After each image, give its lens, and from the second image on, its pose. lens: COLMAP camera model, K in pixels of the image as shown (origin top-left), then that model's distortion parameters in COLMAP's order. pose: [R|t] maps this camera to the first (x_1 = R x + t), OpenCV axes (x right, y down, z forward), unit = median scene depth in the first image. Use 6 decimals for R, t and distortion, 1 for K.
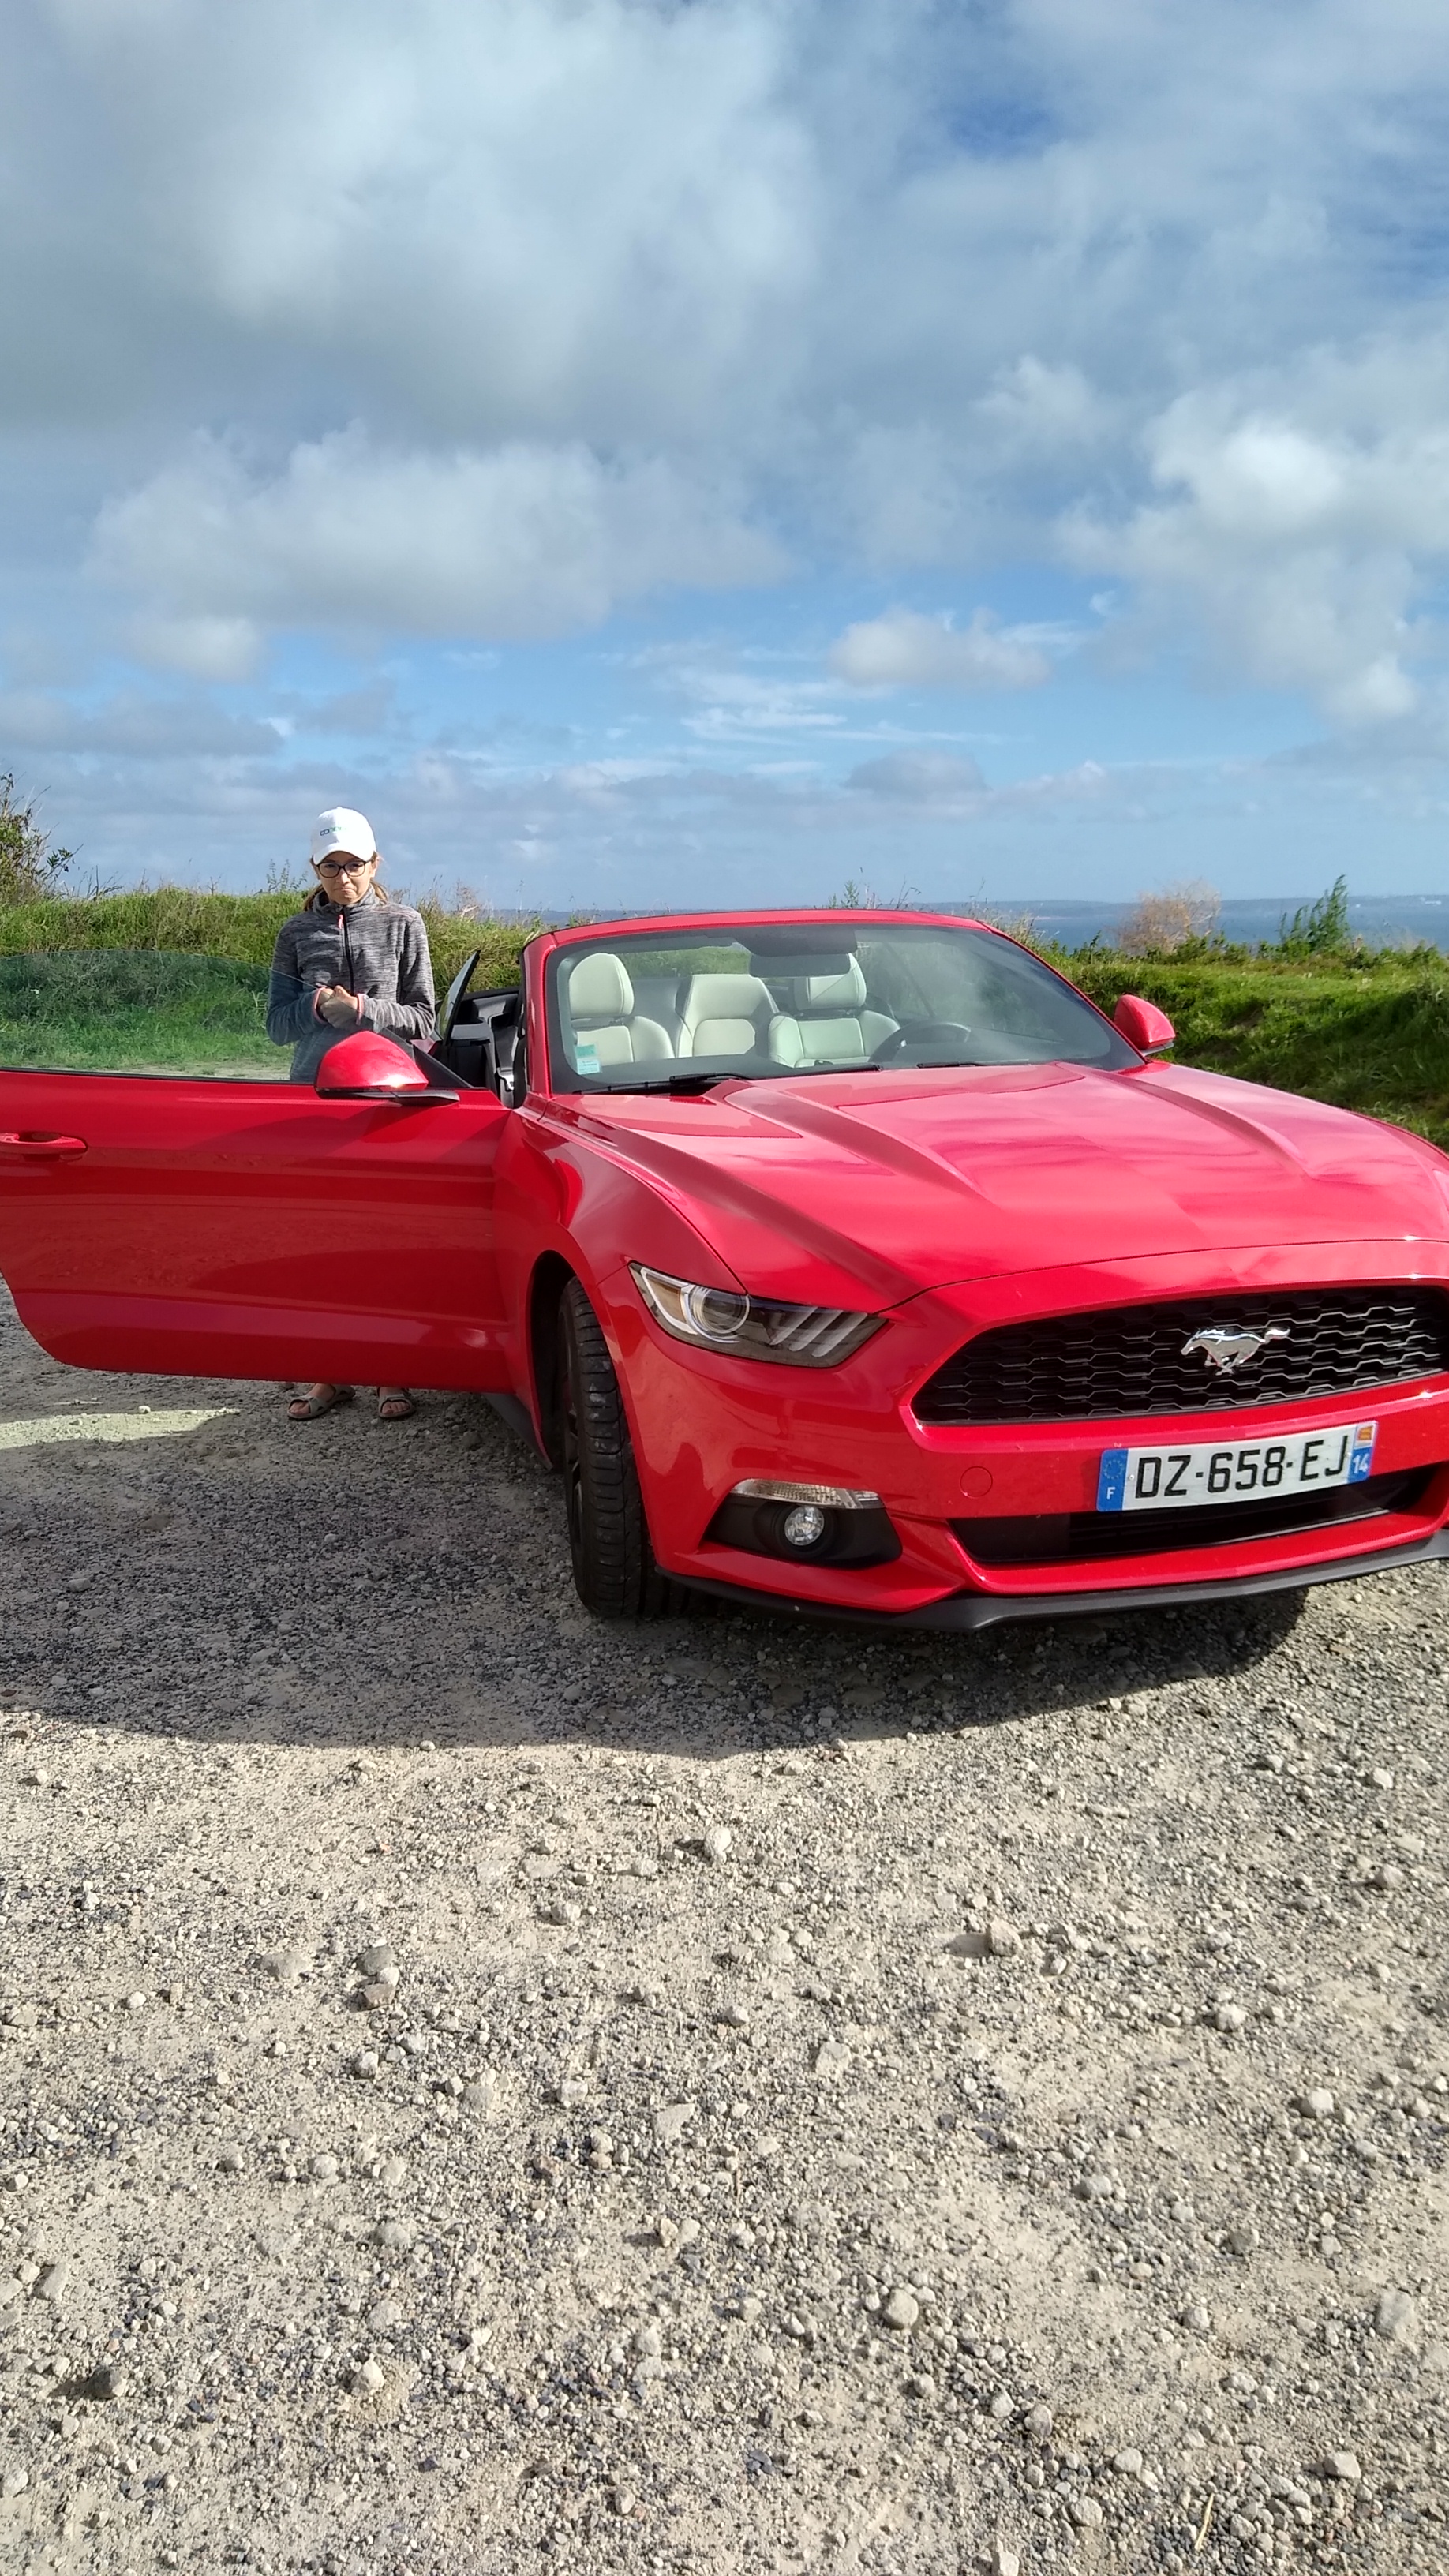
lens RADIAL K [[2072.9, 0, 715.7], [0, 2072.9, 1296.4], [0, 0, 1]] dist [0.099989, -0.183137]
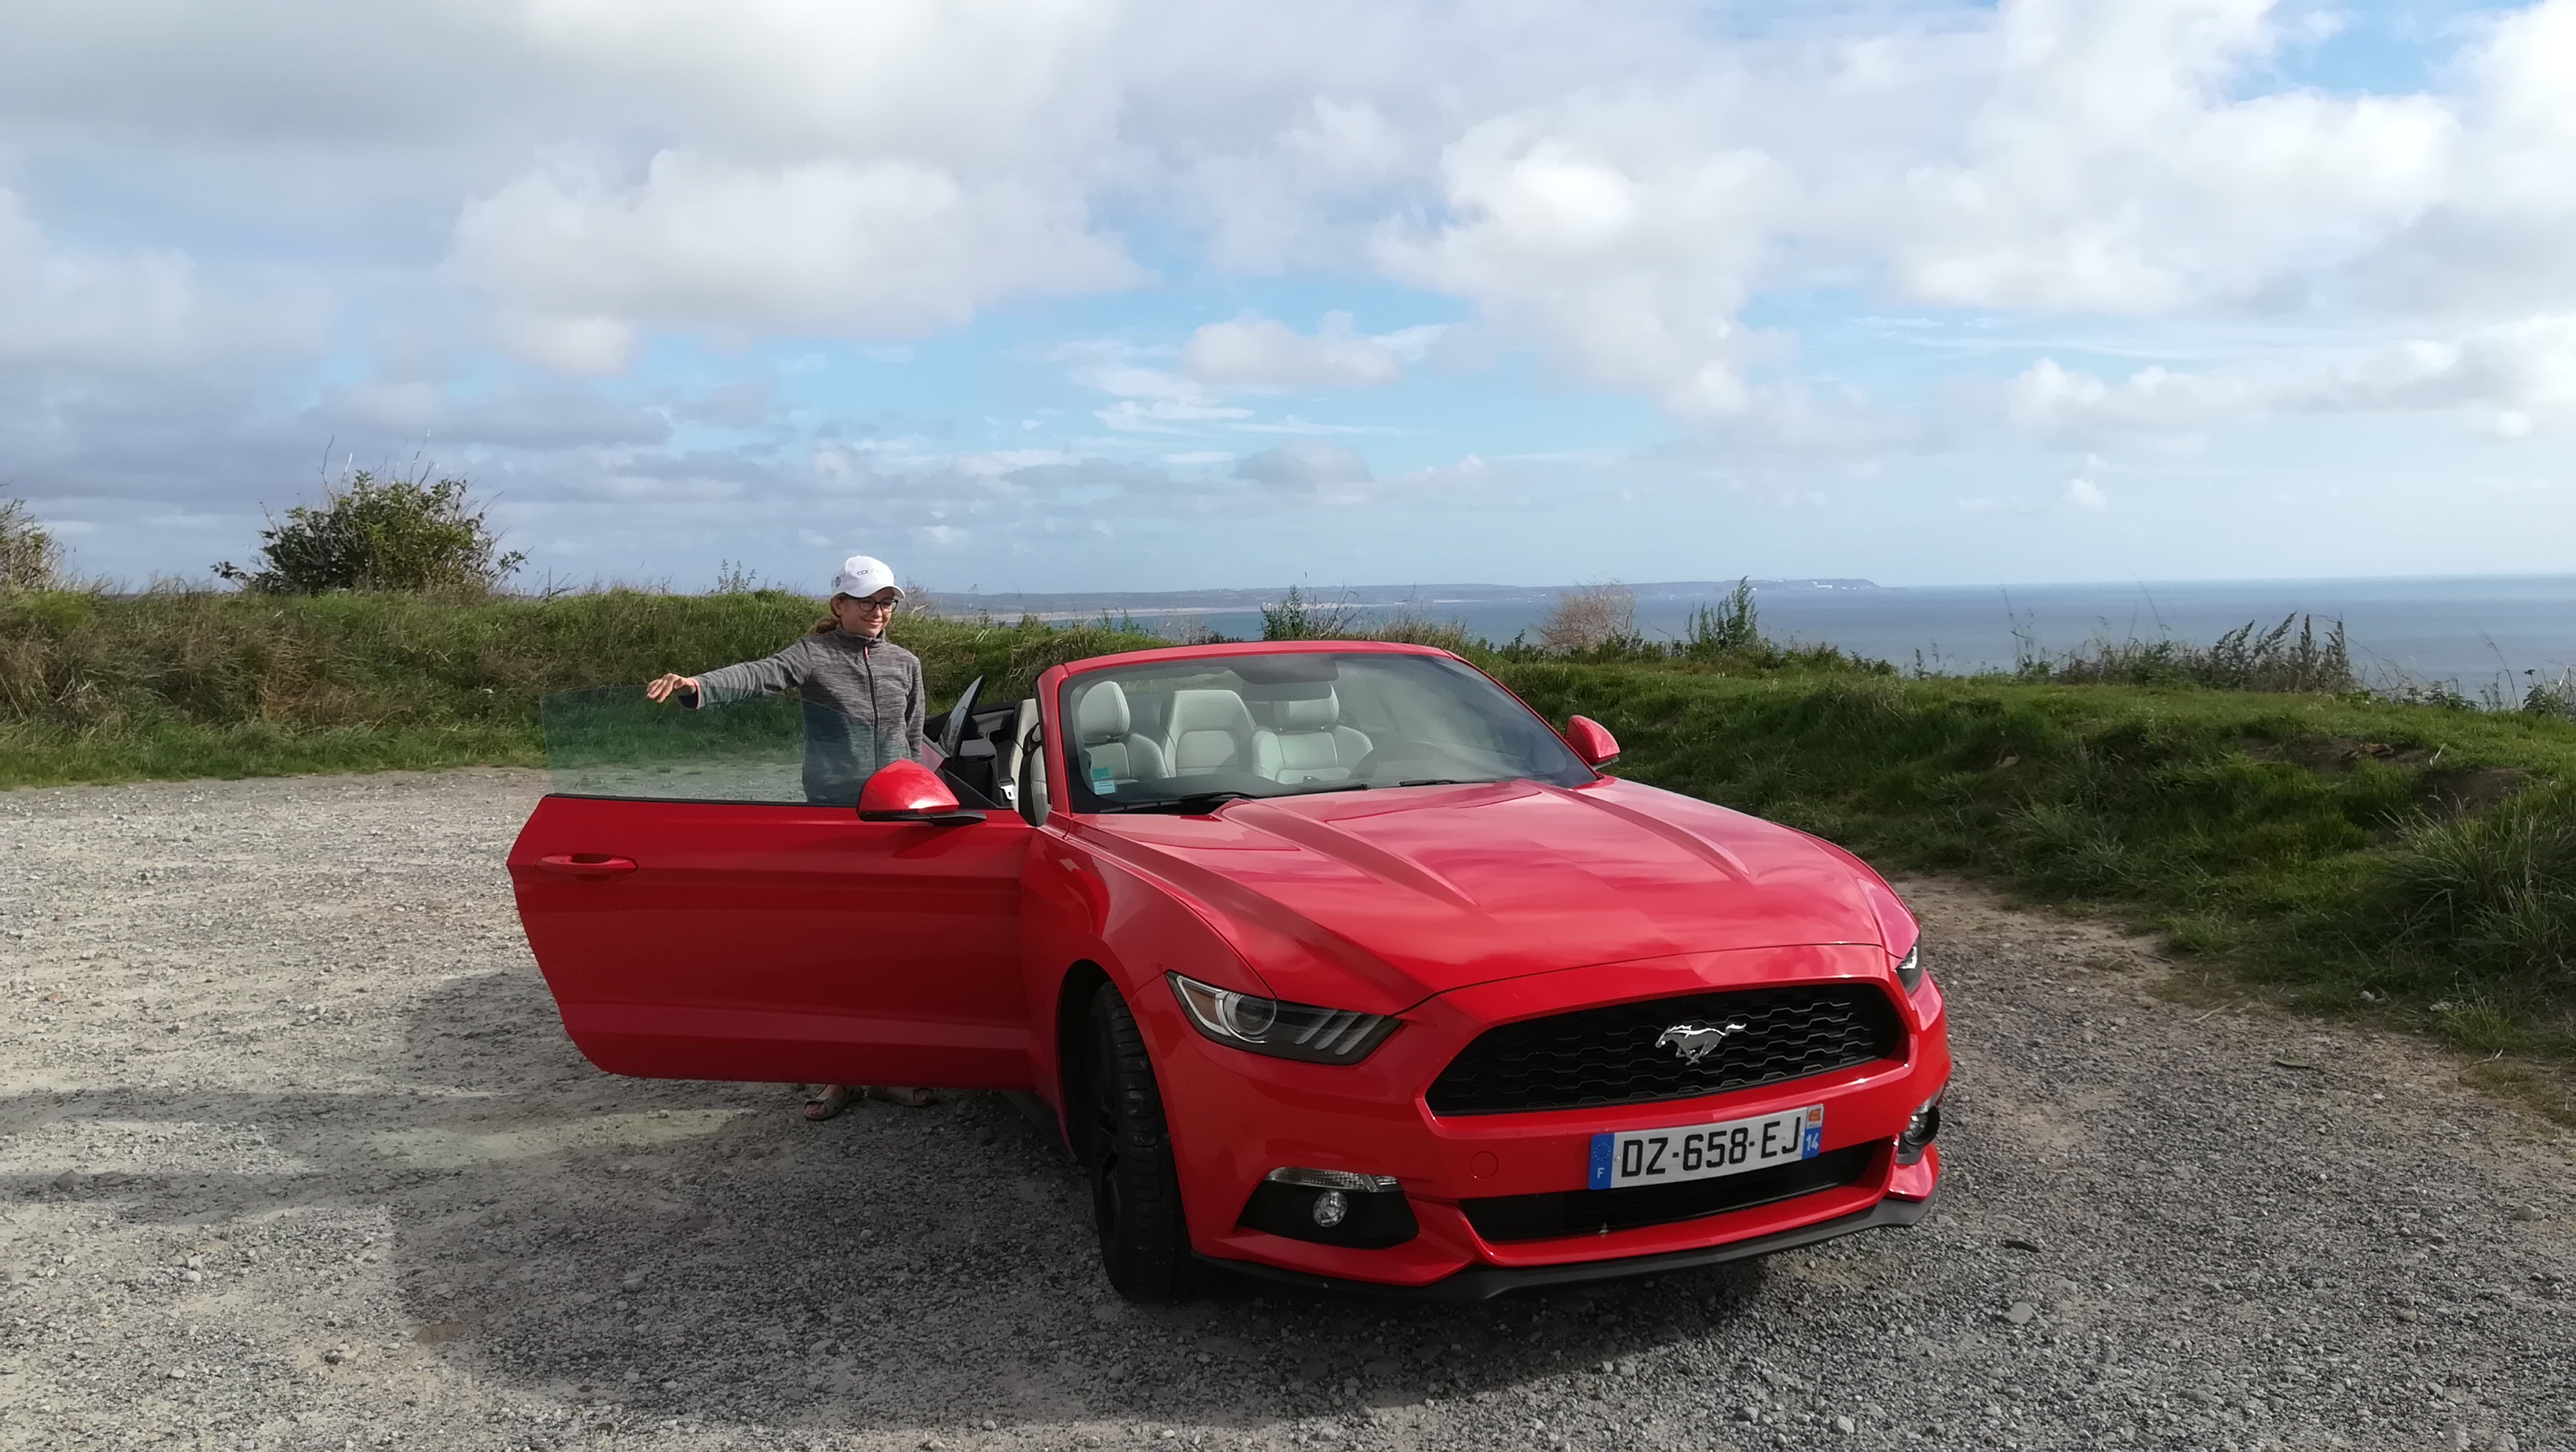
lens RADIAL K [[2077.5, 0, 1302.2], [0, 2077.5, 699.5], [0, 0, 1]] dist [0.078221, -0.126590]
pose [[0.996794, -0.005039, 0.079847, -0.061235], [0.015485, 0.991294, -0.130754, -0.014971], [-0.078493, 0.131572, 0.988194, -0.146076]]
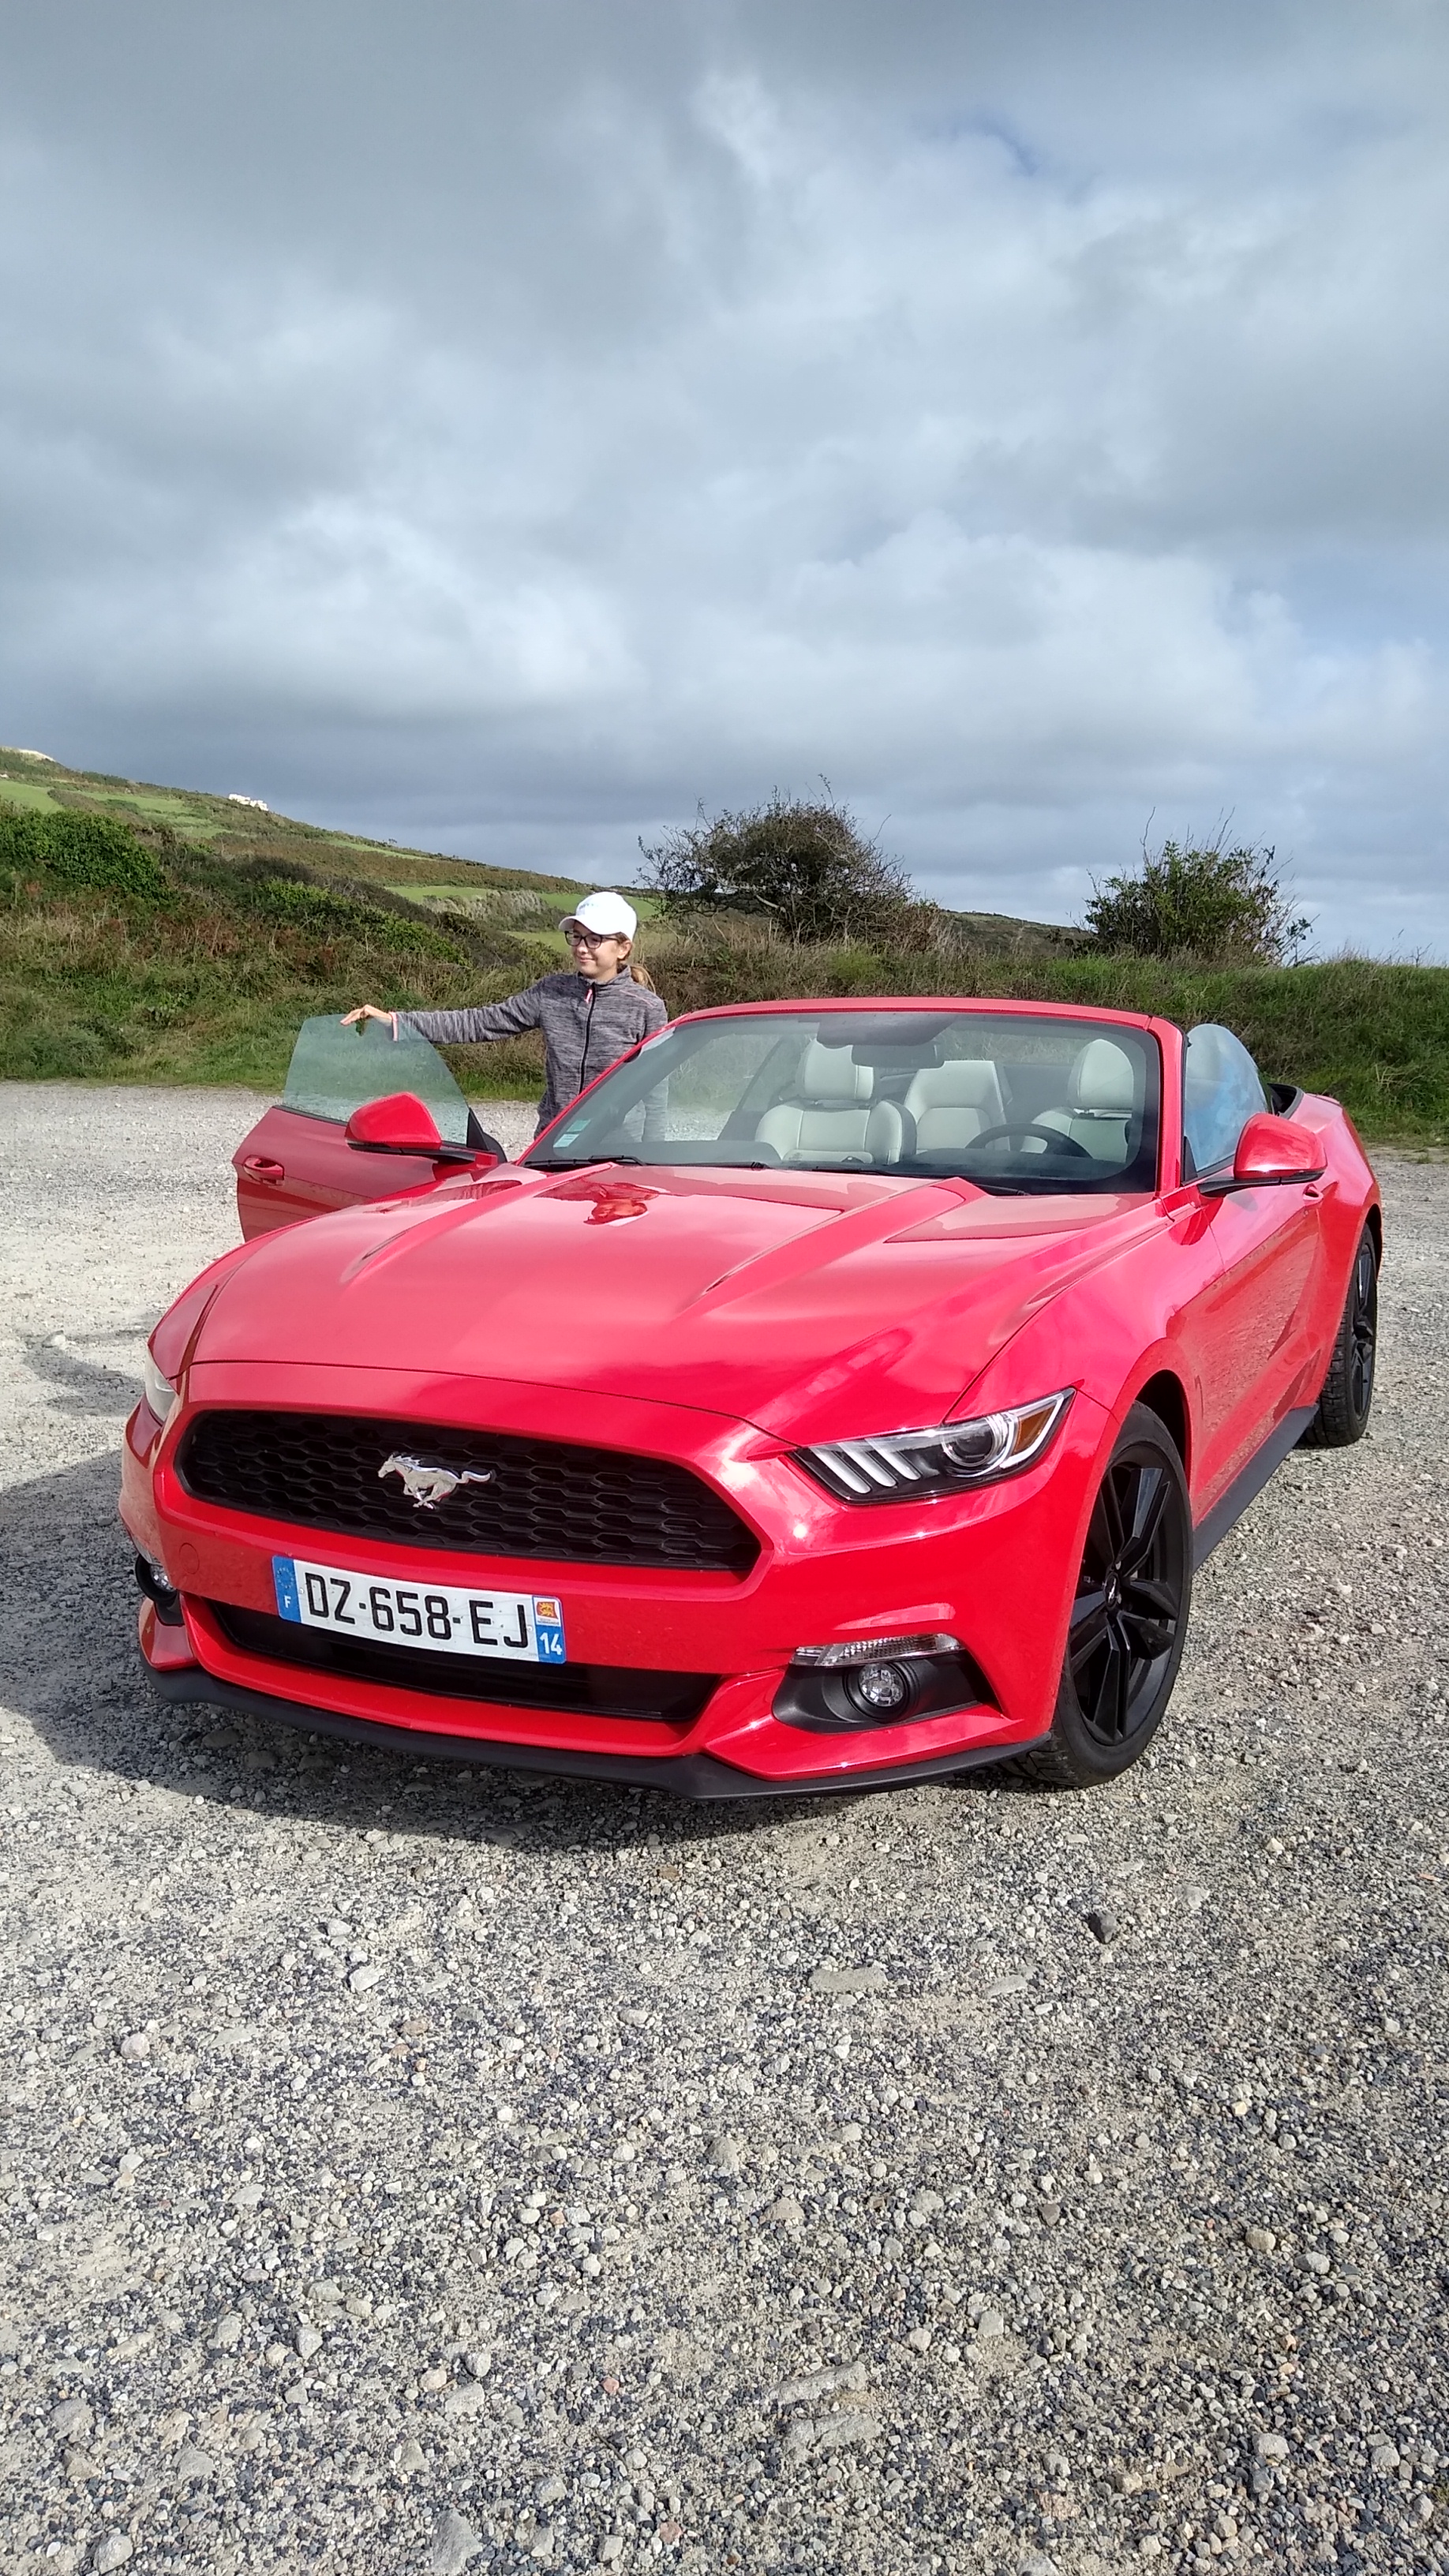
lens RADIAL K [[2049.2, 0, 714.2], [0, 2049.2, 1237.3], [0, 0, 1]] dist [0.110054, -0.178530]
pose [[0.740462, 0.118333, -0.661599, 0.938546], [-0.154128, 0.988042, 0.004220, -0.107340], [0.654187, 0.098846, 0.749846, 0.378060]]
